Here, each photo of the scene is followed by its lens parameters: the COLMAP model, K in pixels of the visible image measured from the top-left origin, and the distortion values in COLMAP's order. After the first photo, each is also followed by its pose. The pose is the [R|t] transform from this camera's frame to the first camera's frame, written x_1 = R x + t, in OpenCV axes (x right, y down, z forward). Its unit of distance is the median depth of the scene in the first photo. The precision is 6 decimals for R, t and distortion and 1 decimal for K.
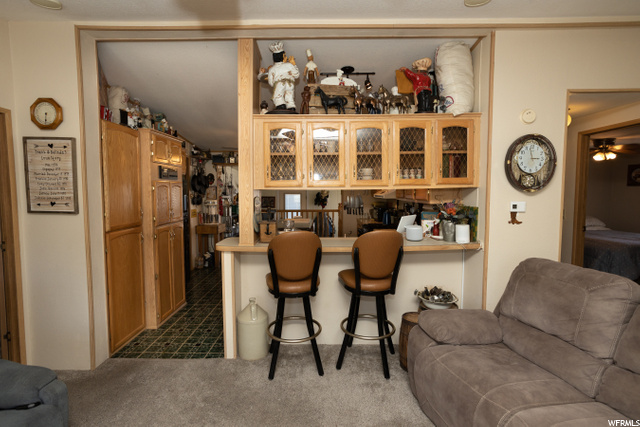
lens RADIAL K [[304.1, 0, 320.0], [0, 304.1, 213.5], [0, 0, 1]] dist [-0.073629, 0.037414]
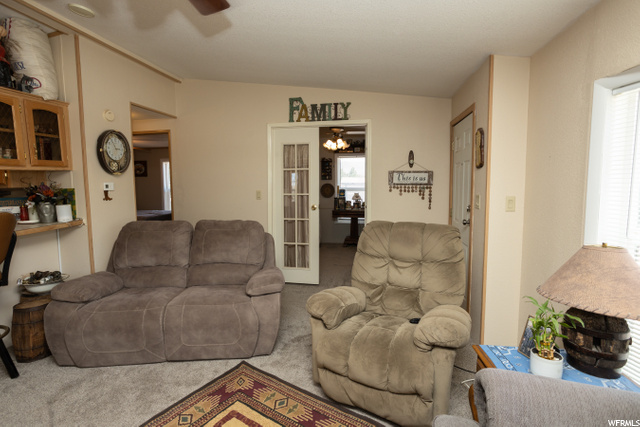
lens RADIAL K [[304.1, 0, 320.0], [0, 304.1, 213.5], [0, 0, 1]] dist [-0.073629, 0.037414]
pose [[0.153105, -0.107305, 0.982367, -0.446966], [0.075826, 0.992432, 0.096587, 0.038765], [-0.985296, 0.059701, 0.160083, -0.085179]]
